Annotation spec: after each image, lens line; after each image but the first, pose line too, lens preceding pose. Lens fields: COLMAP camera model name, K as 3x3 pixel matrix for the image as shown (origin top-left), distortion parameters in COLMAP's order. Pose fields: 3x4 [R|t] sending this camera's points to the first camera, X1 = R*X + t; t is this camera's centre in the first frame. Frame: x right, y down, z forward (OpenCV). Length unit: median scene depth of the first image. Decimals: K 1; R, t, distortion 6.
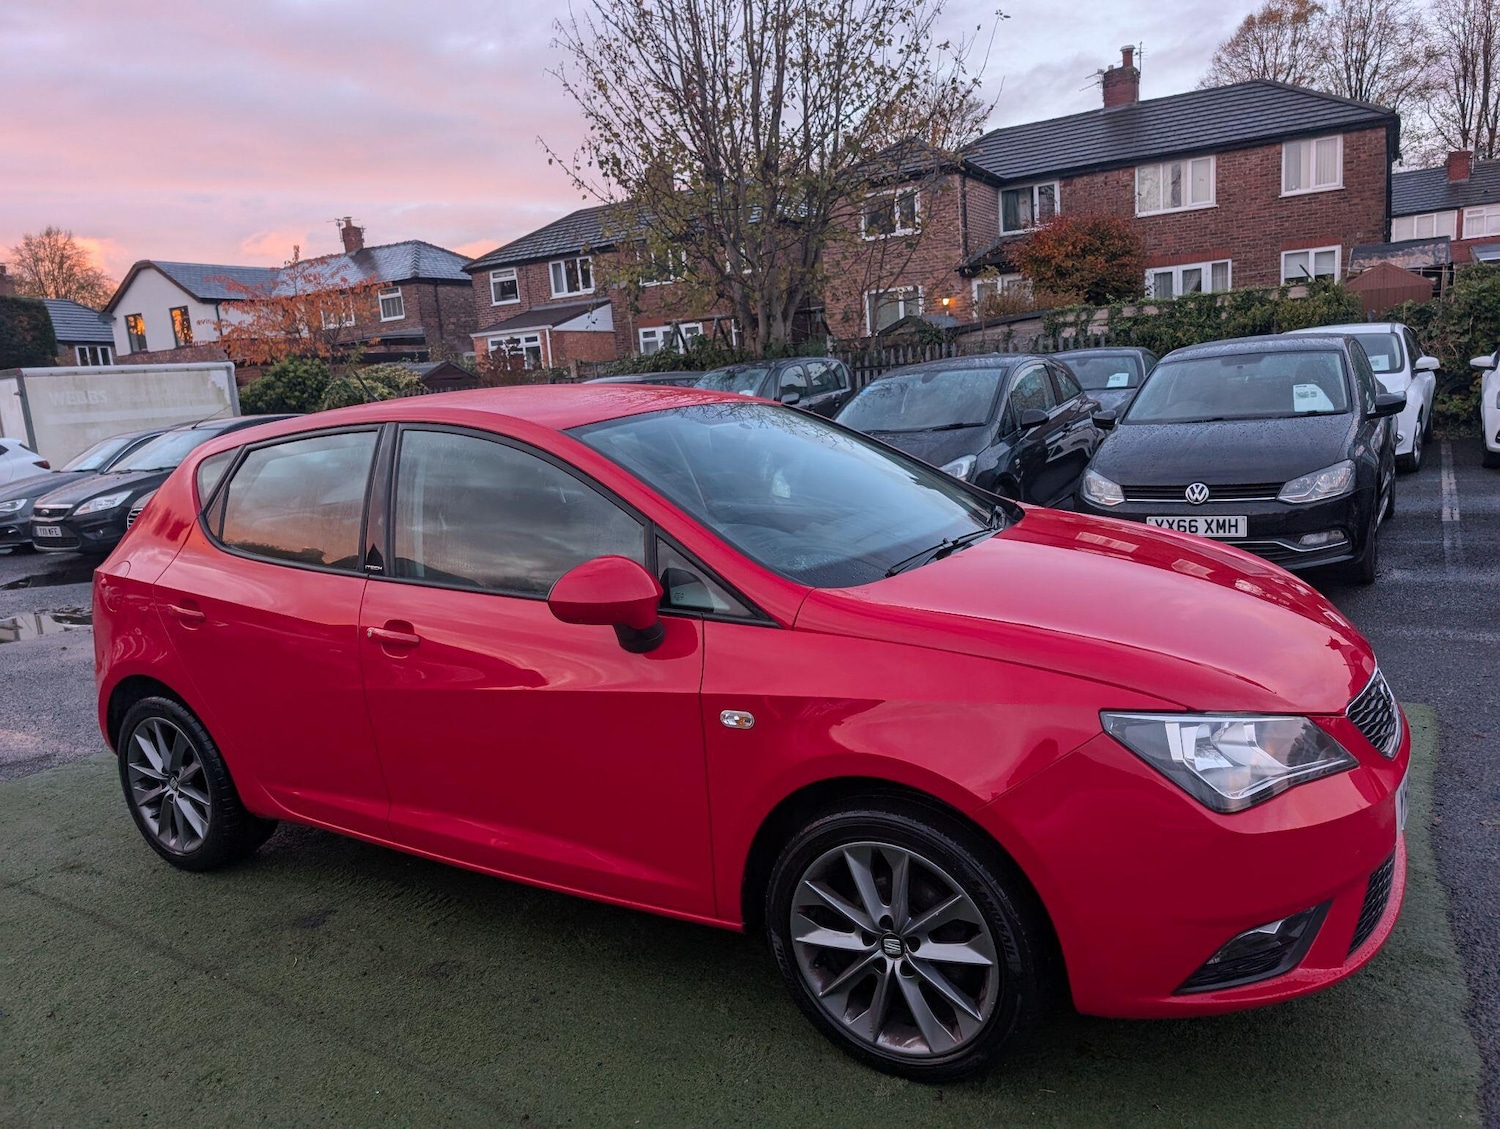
lens RADIAL K [[1073.5, 0, 771.2], [0, 1073.5, 574.1], [0, 0, 1]] dist [0.022324, -0.019617]
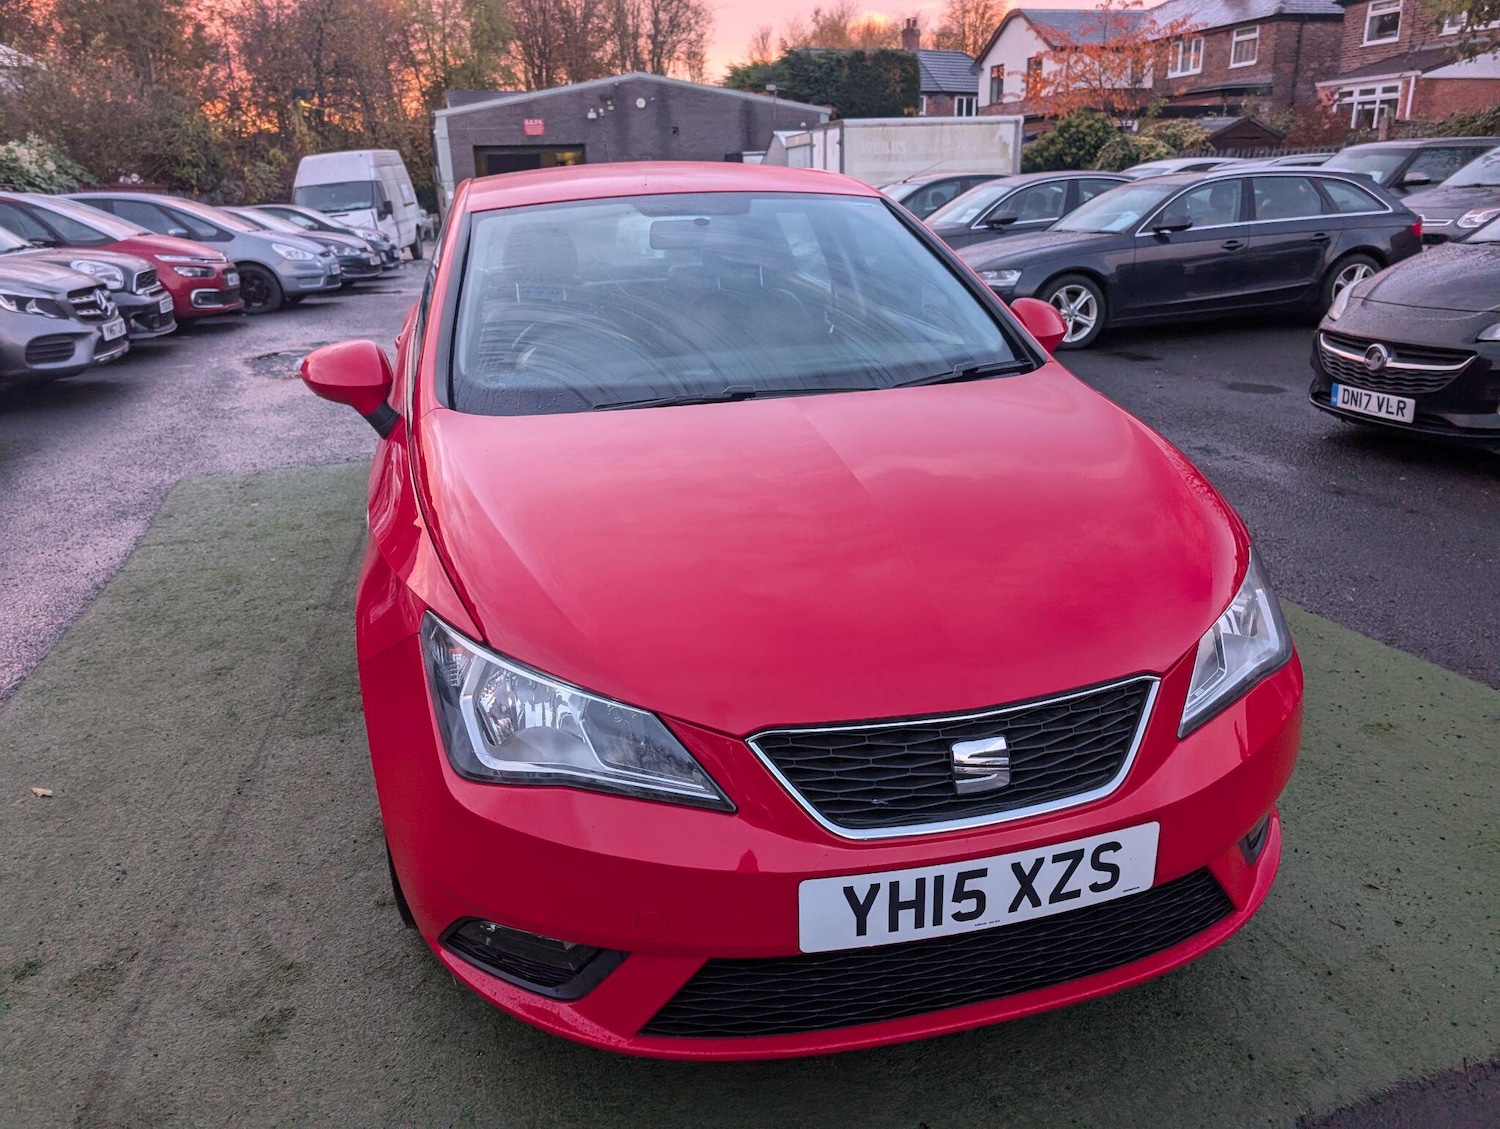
lens RADIAL K [[1073.5, 0, 737.3], [0, 1073.5, 561.8], [0, 0, 1]] dist [0.022324, -0.019617]
pose [[0.706177, 0.284599, -0.648319, 0.108702], [-0.150209, 0.955035, 0.255628, -0.017284], [0.691919, -0.083135, 0.717173, 0.060876]]
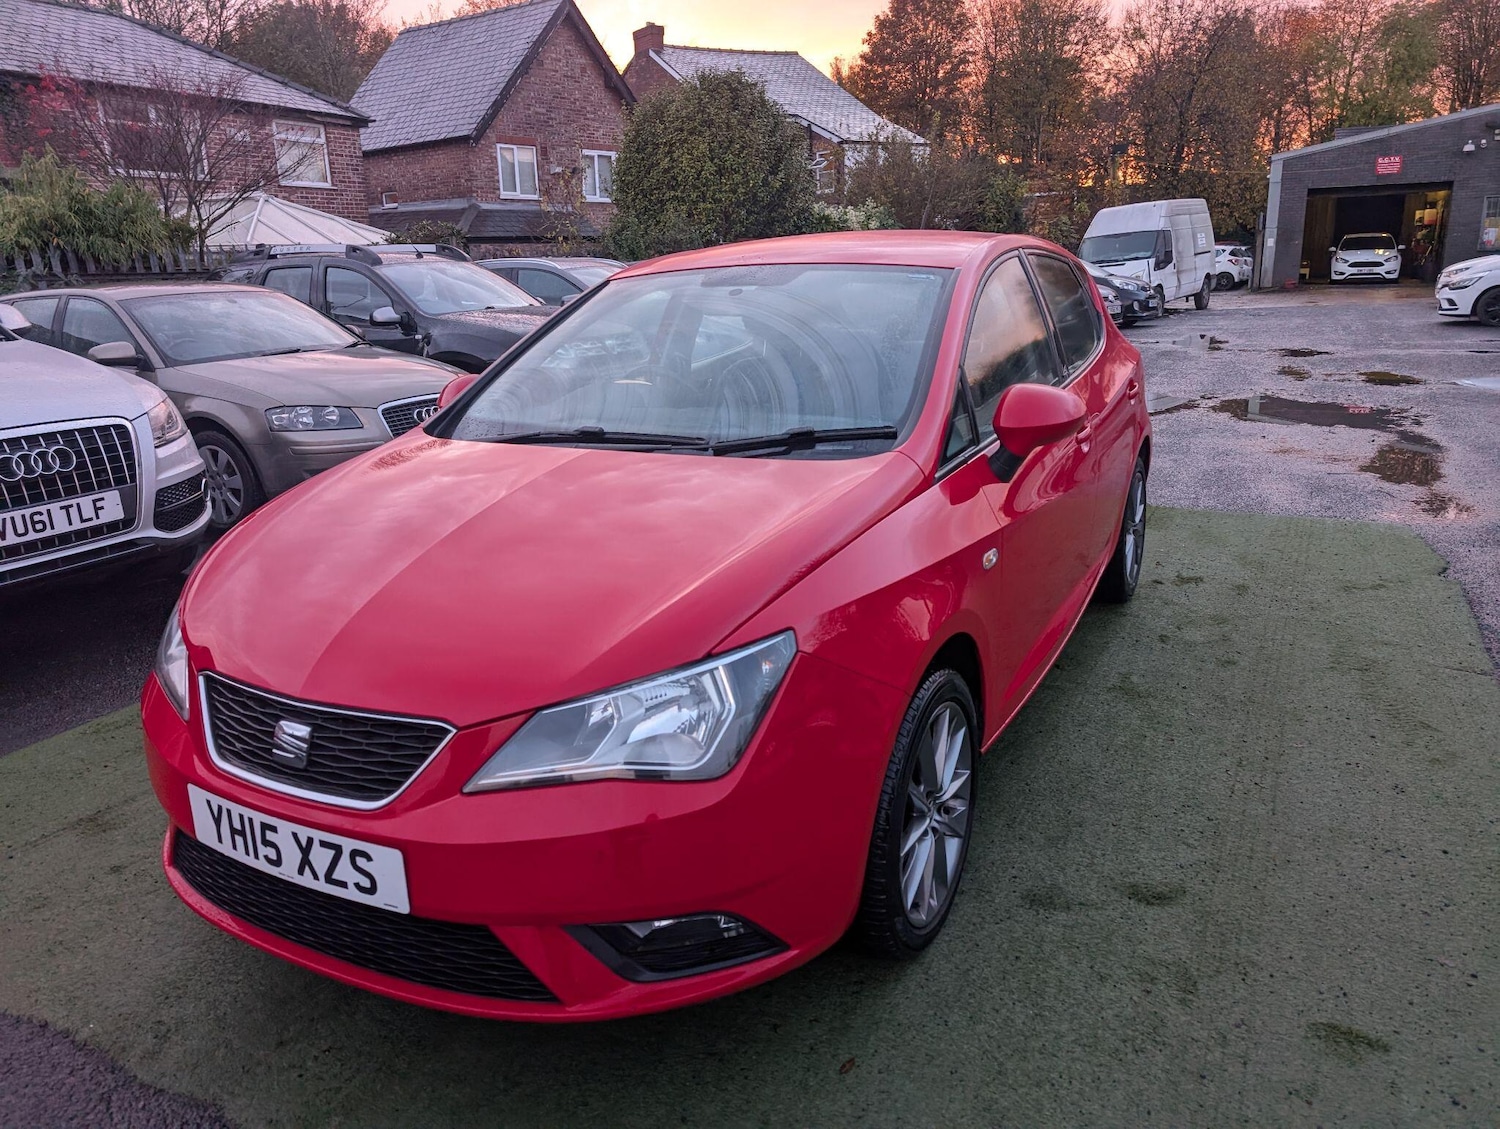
lens RADIAL K [[1073.5, 0, 732.2], [0, 1073.5, 558.9], [0, 0, 1]] dist [0.022324, -0.019617]
pose [[0.041975, 0.335553, -0.941086, 0.162467], [-0.145320, 0.933950, 0.326527, -0.038875], [0.988494, 0.123052, 0.087965, 0.158455]]
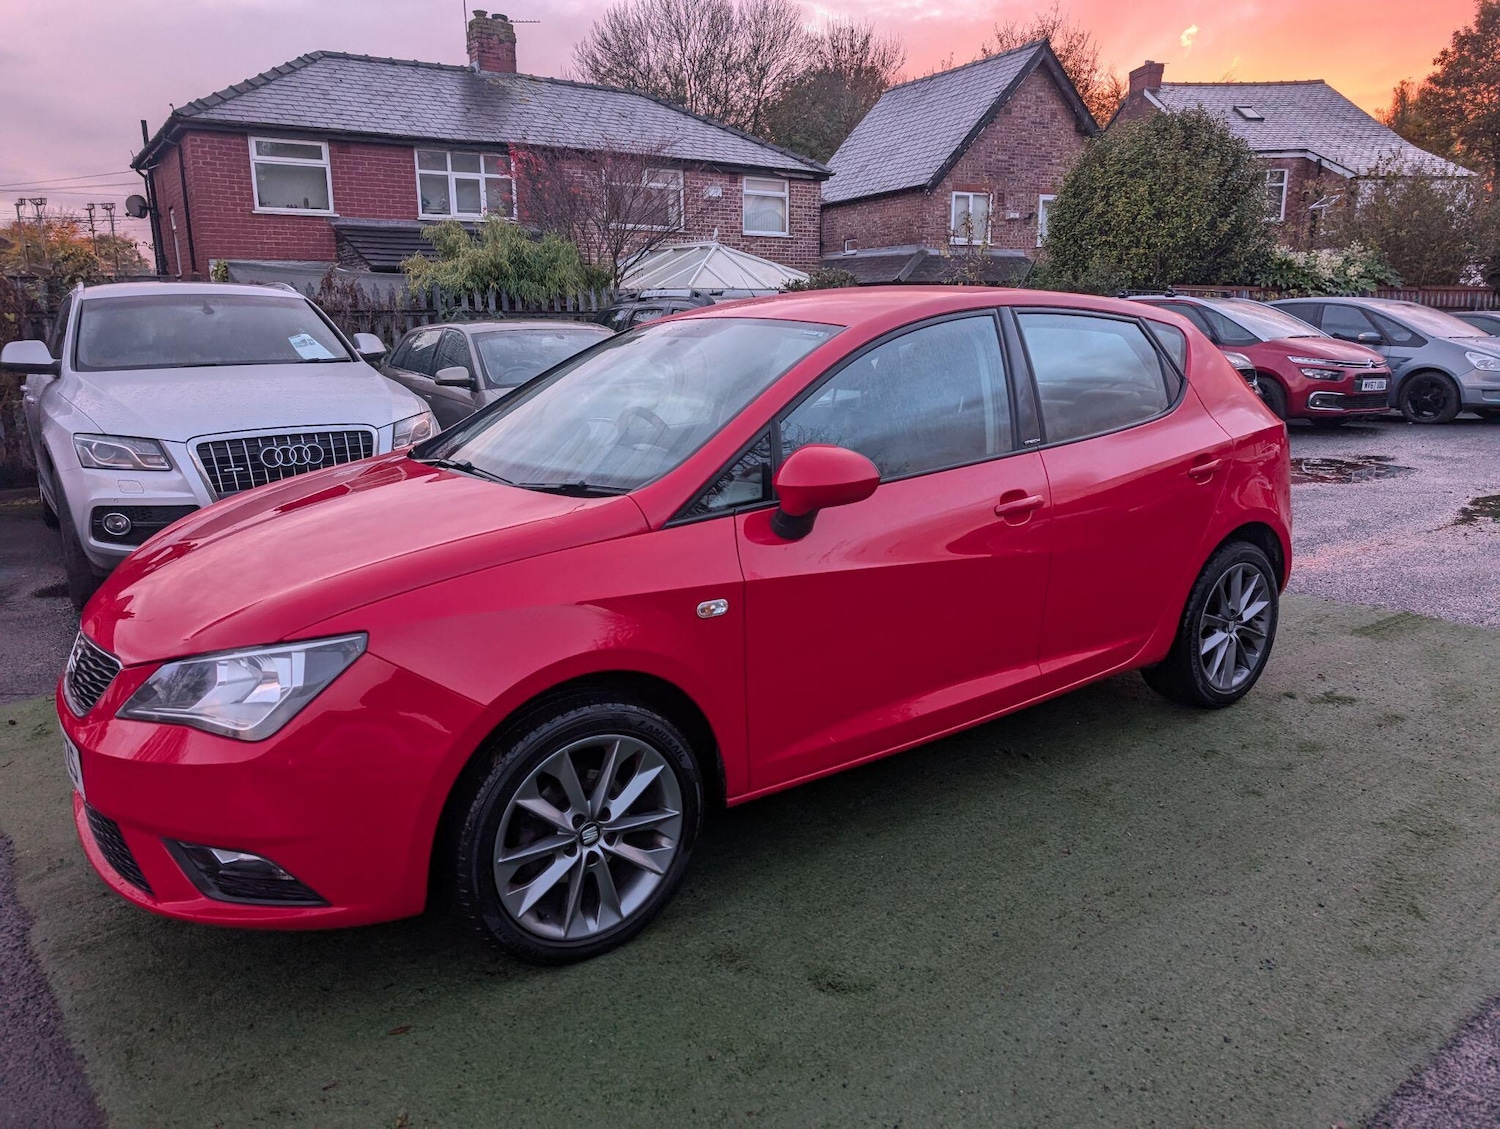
lens RADIAL K [[1073.5, 0, 737.3], [0, 1073.5, 556.4], [0, 0, 1]] dist [0.022324, -0.019617]
pose [[-0.391499, 0.277146, -0.877450, 0.155017], [-0.119527, 0.930169, 0.347129, -0.053274], [0.912382, 0.240780, -0.331034, 0.244741]]
